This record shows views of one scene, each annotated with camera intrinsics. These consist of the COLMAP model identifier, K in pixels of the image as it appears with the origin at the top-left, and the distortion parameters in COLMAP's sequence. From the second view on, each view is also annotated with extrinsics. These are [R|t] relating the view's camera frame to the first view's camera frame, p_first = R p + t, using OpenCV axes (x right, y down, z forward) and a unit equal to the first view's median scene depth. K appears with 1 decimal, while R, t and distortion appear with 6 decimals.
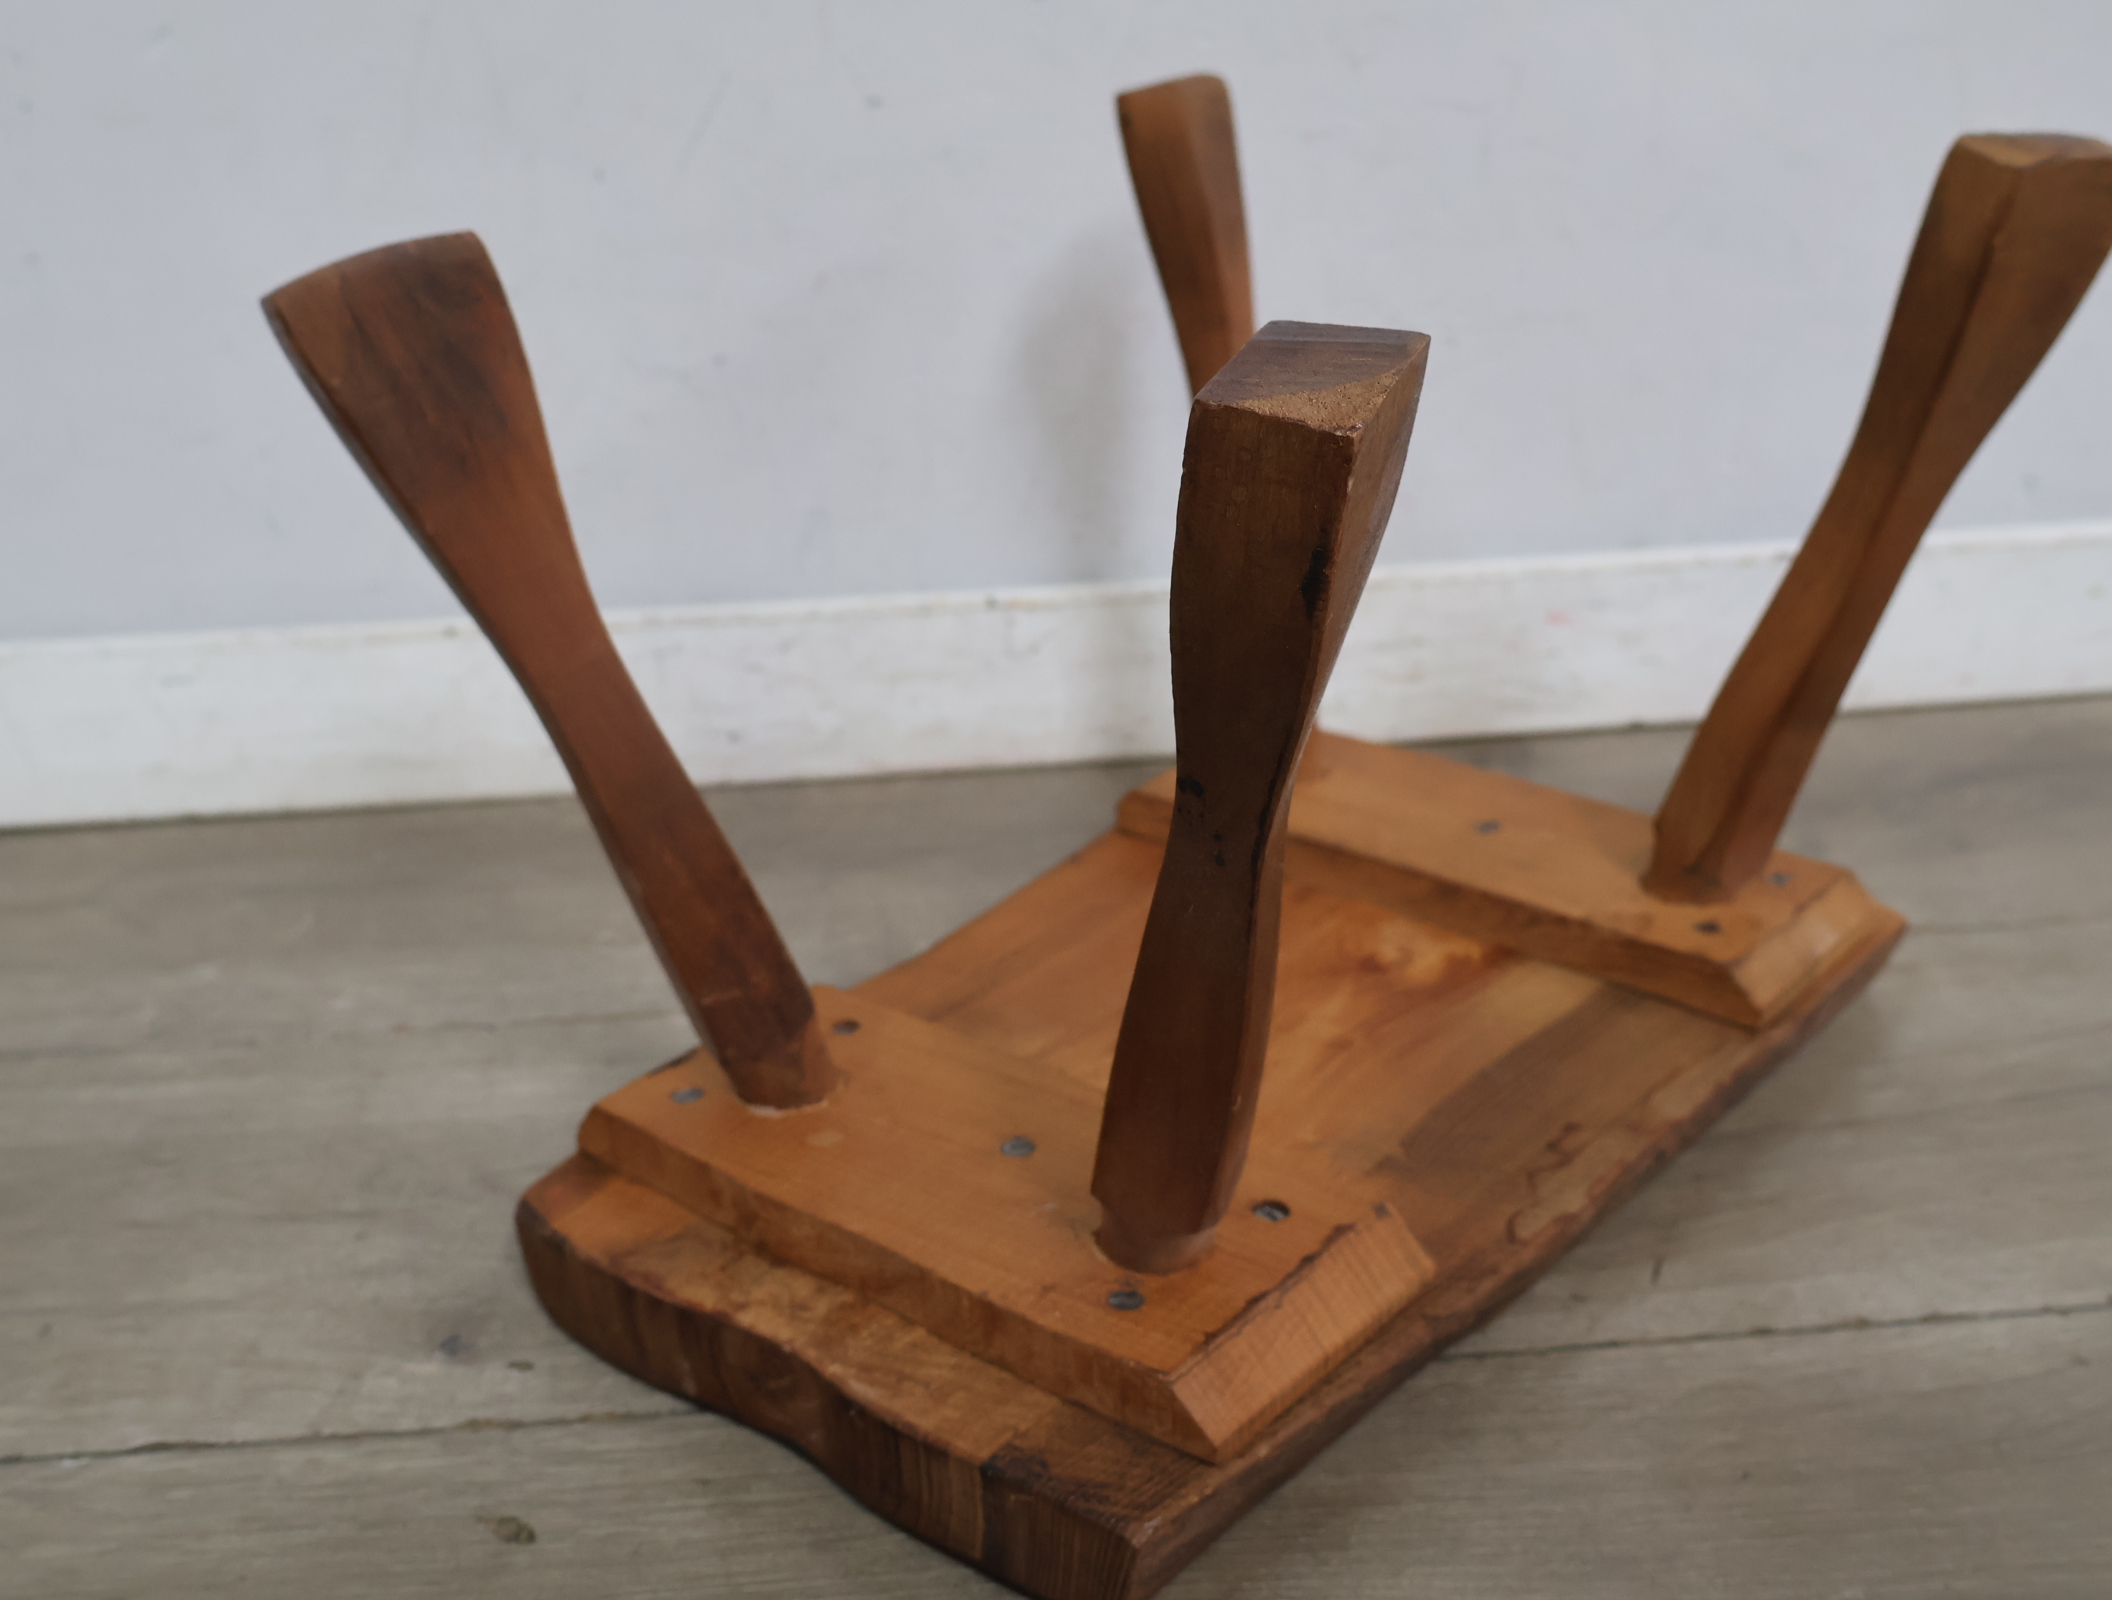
lens RADIAL K [[2352.8, 0, 1056.2], [0, 2352.8, 801.2], [0, 0, 1]] dist [0.007964, 0.000000]
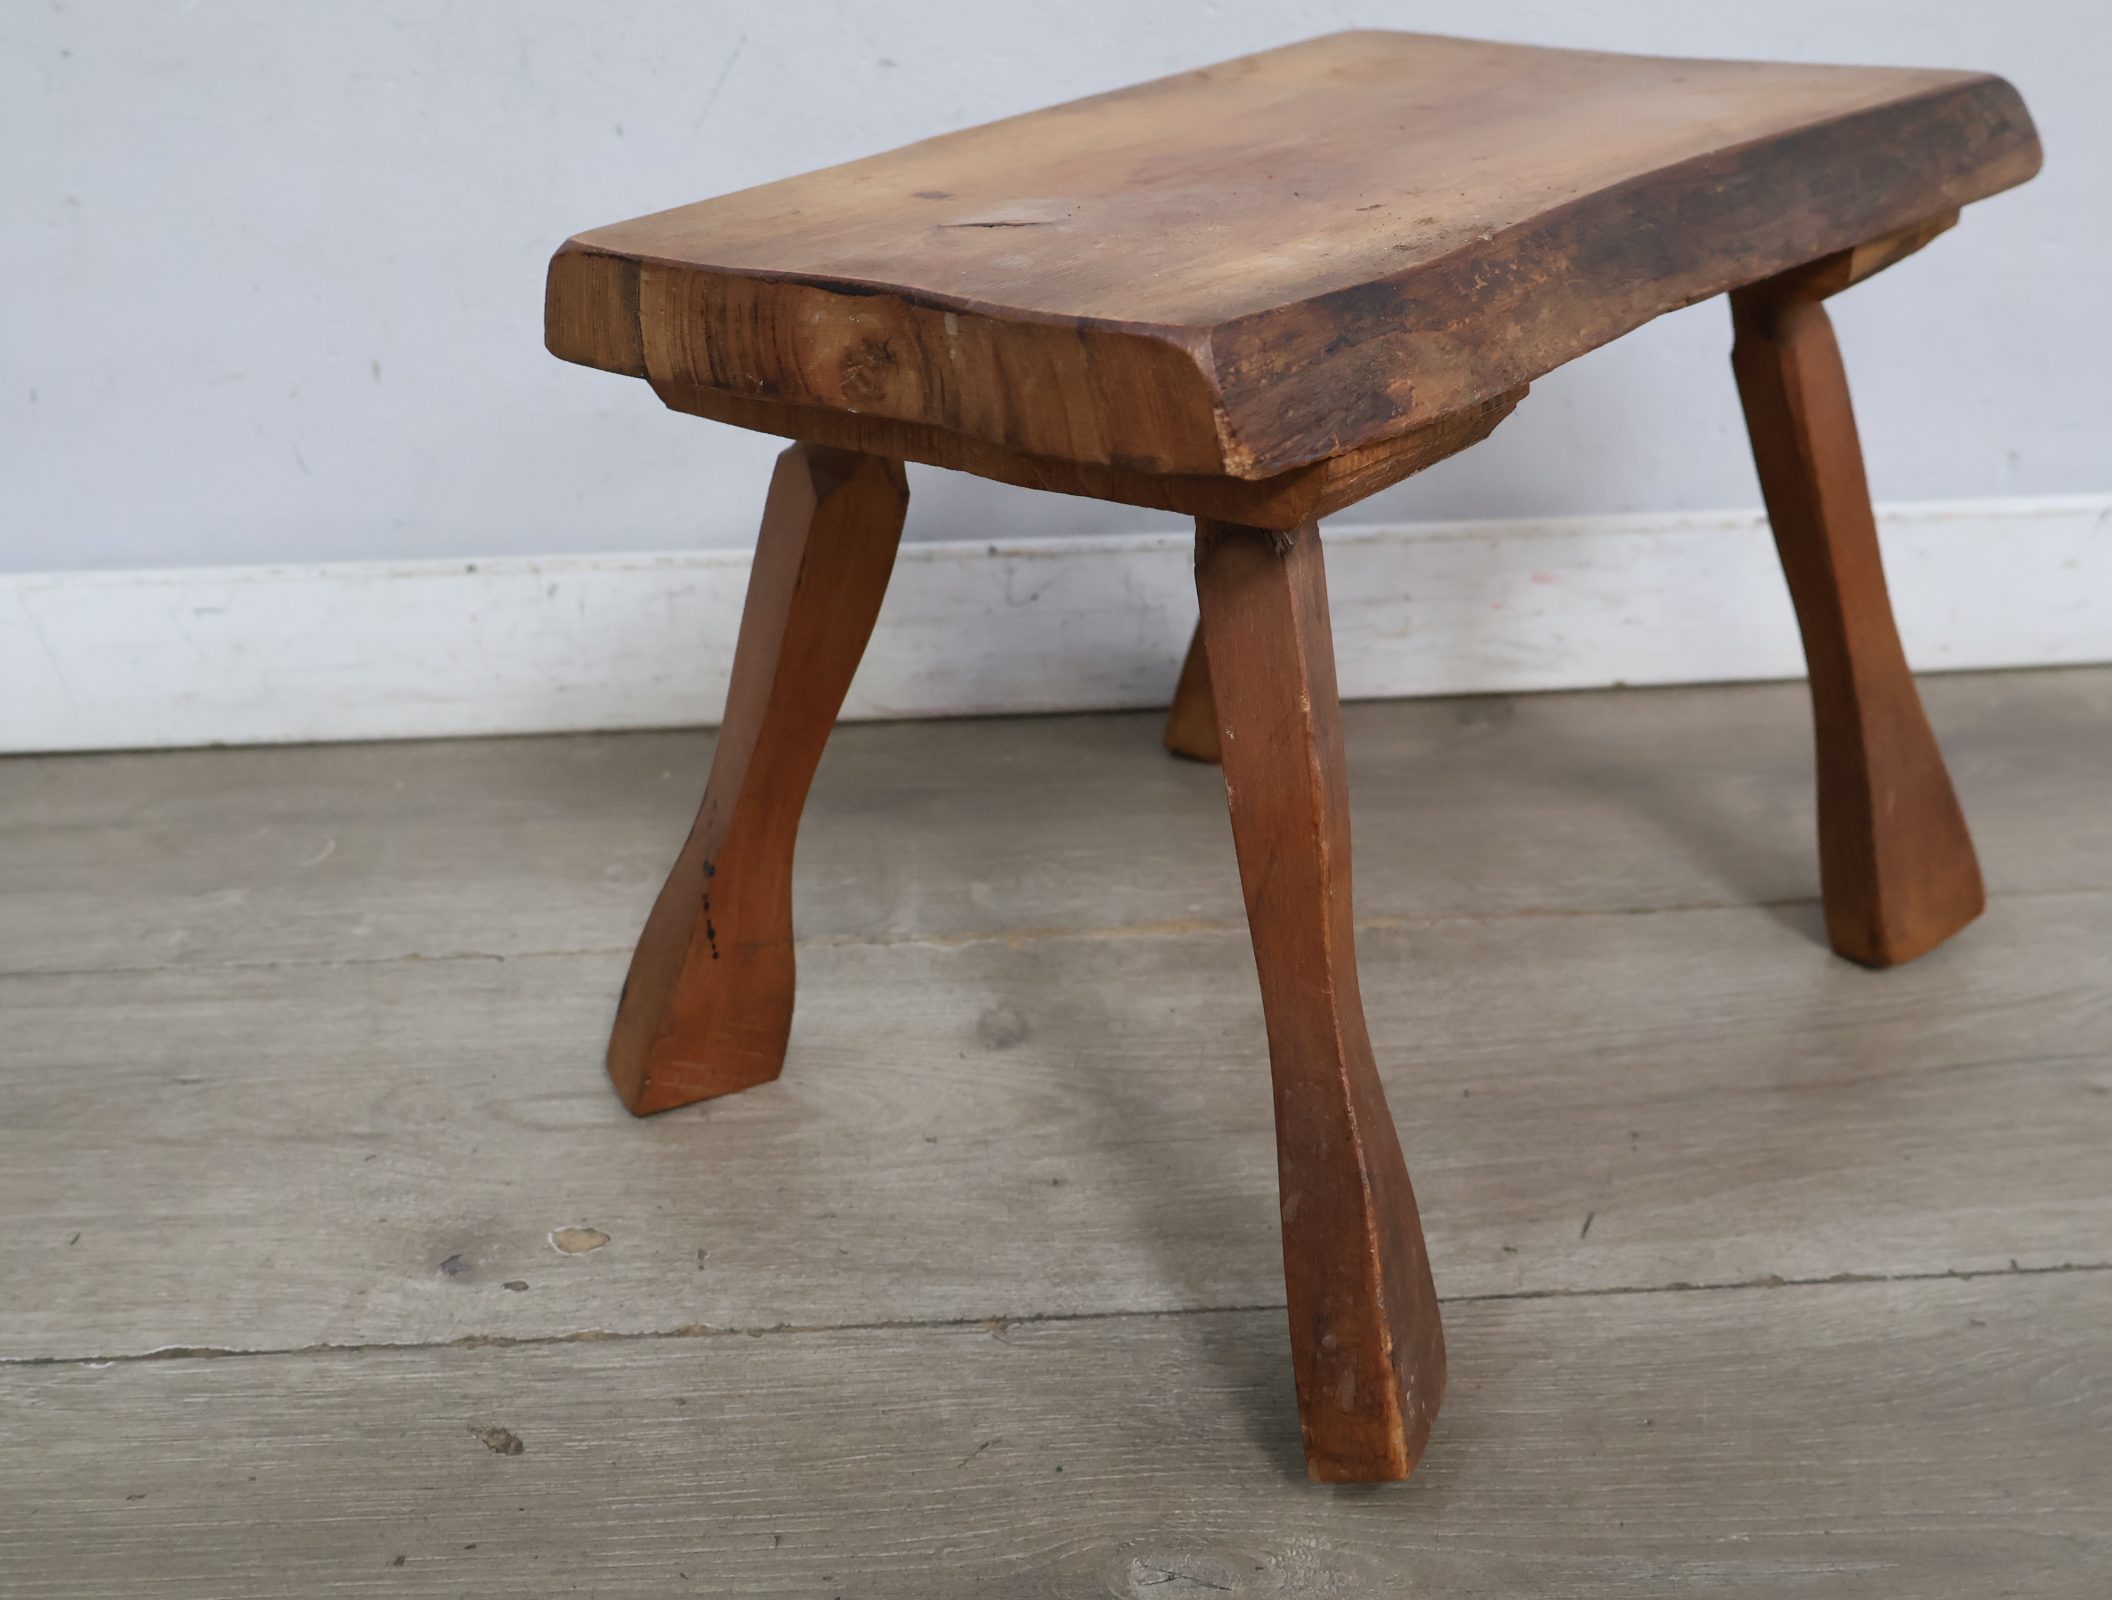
lens RADIAL K [[2352.8, 0, 1058.8], [0, 2352.8, 806.0], [0, 0, 1]] dist [0.007964, 0.000000]
pose [[0.999594, 0.024151, -0.015117, 0.030911], [-0.023442, 0.998690, 0.045481, -0.033466], [0.016196, -0.045109, 0.998851, -0.055993]]
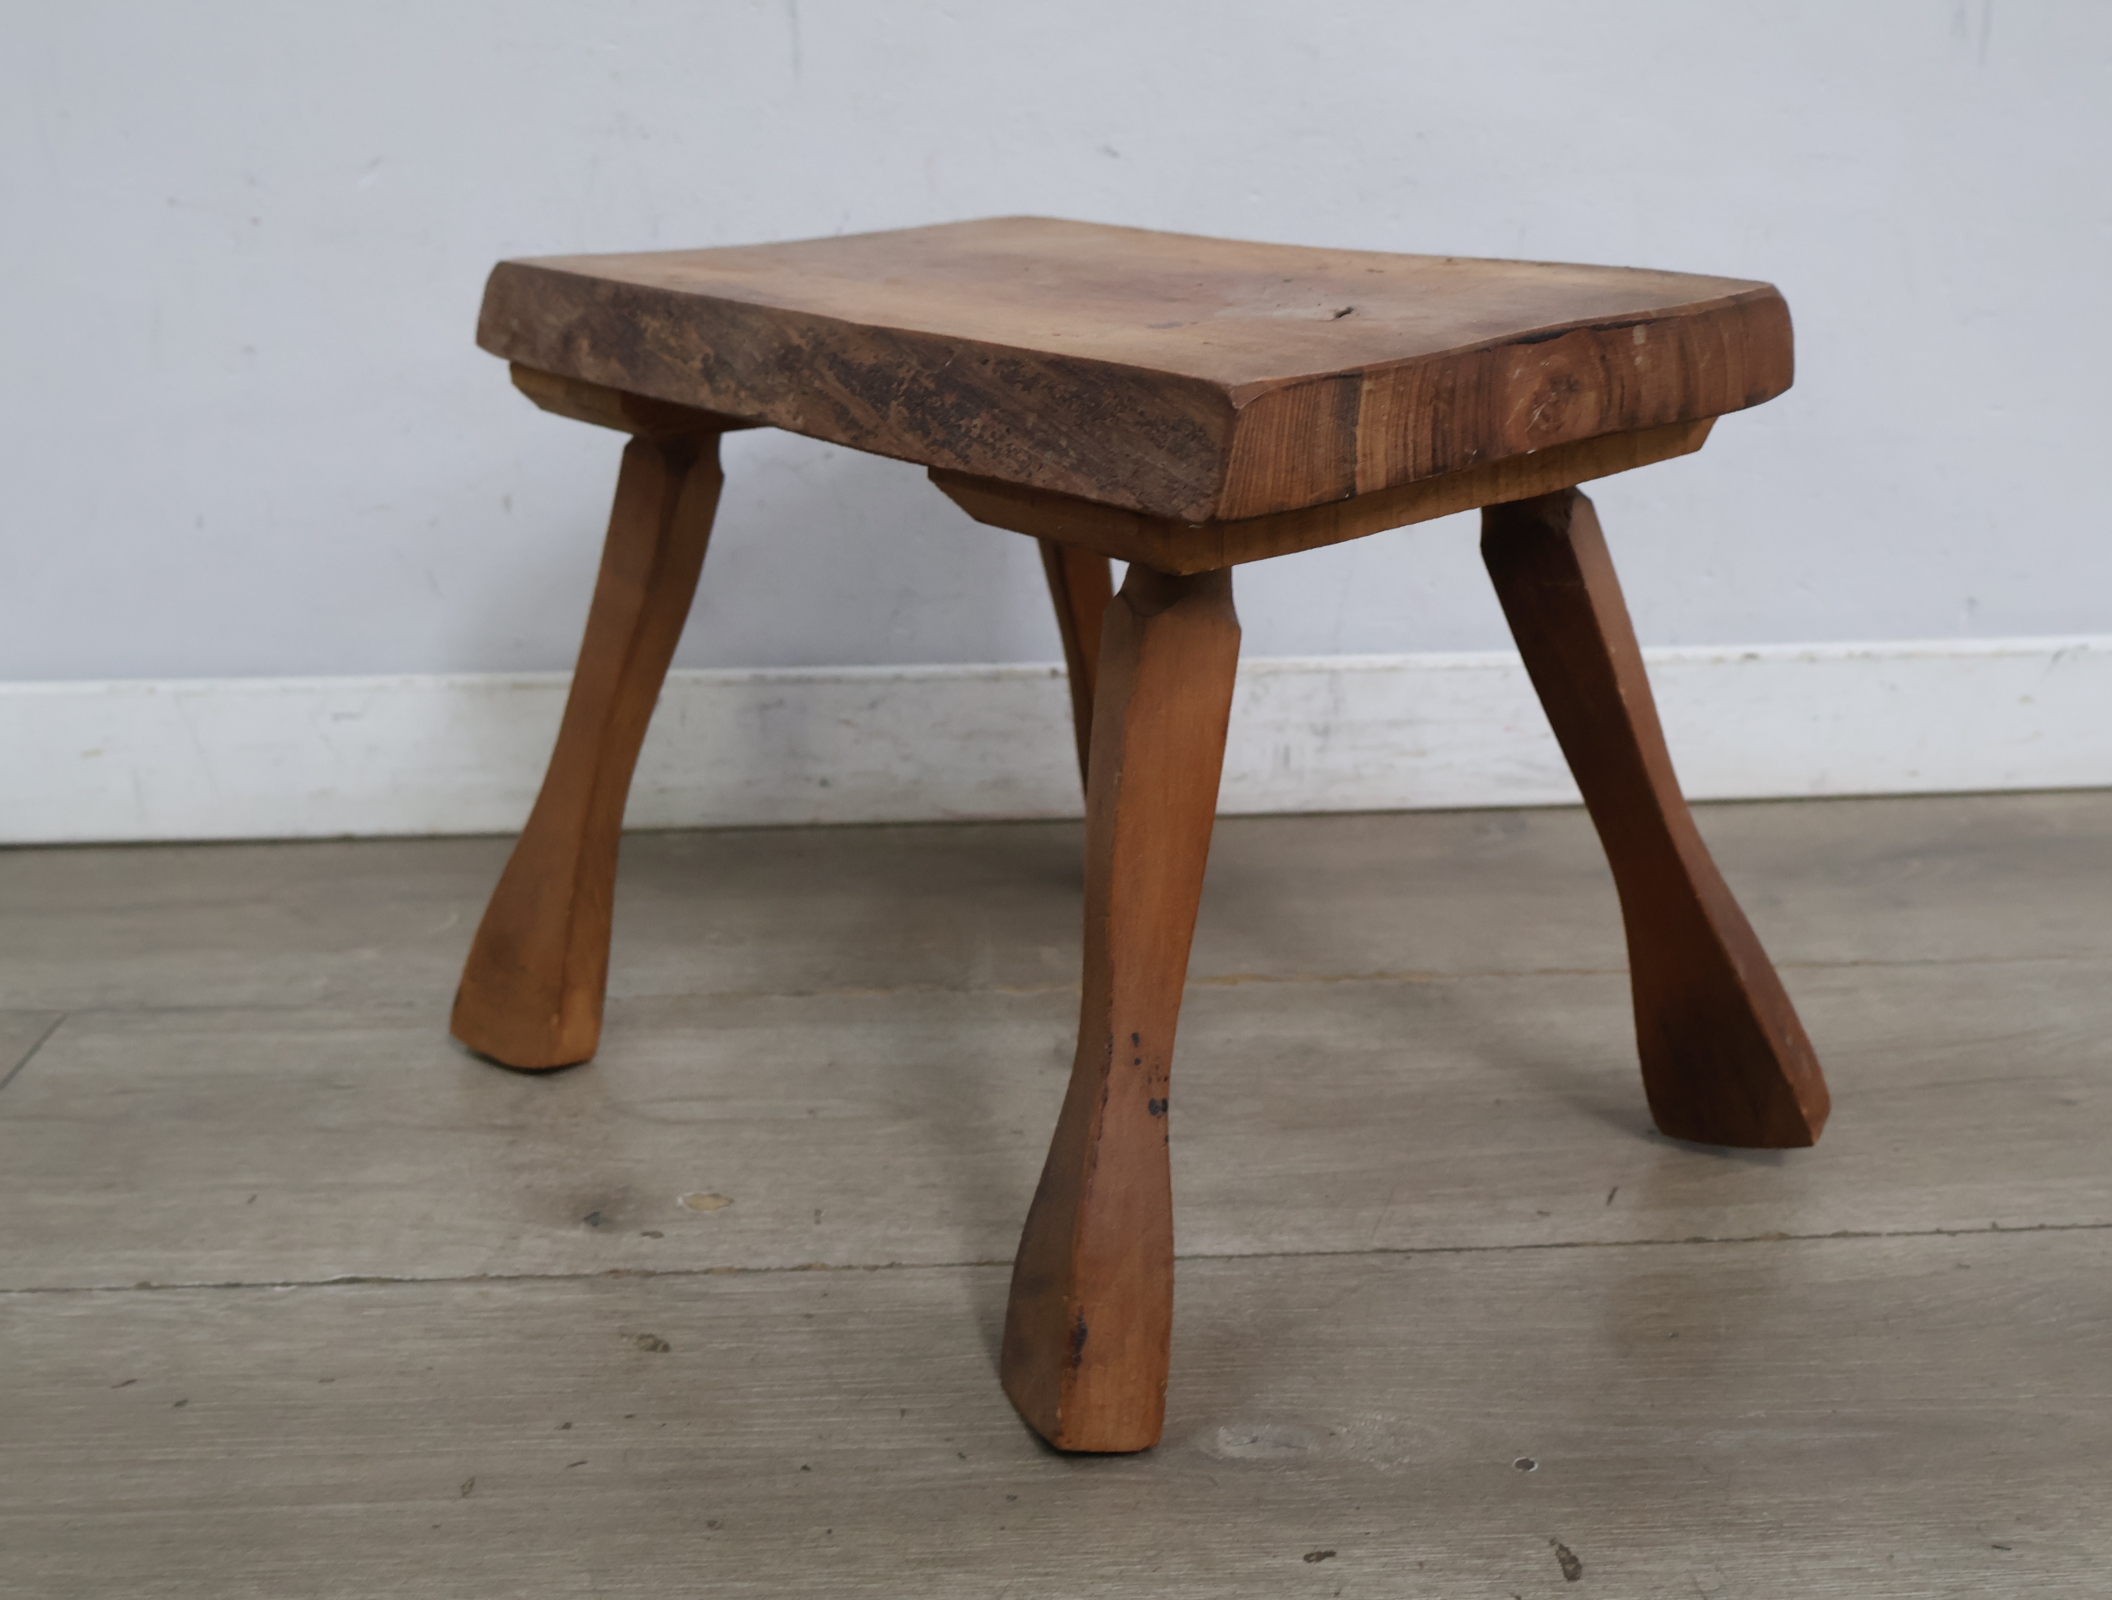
lens RADIAL K [[2352.8, 0, 1050.4], [0, 2352.8, 802.0], [0, 0, 1]] dist [0.007964, 0.000000]
pose [[0.999320, 0.033233, -0.015986, -0.014651], [-0.034509, 0.995561, -0.087561, 0.122616], [0.013005, 0.088053, 0.996031, -0.209669]]
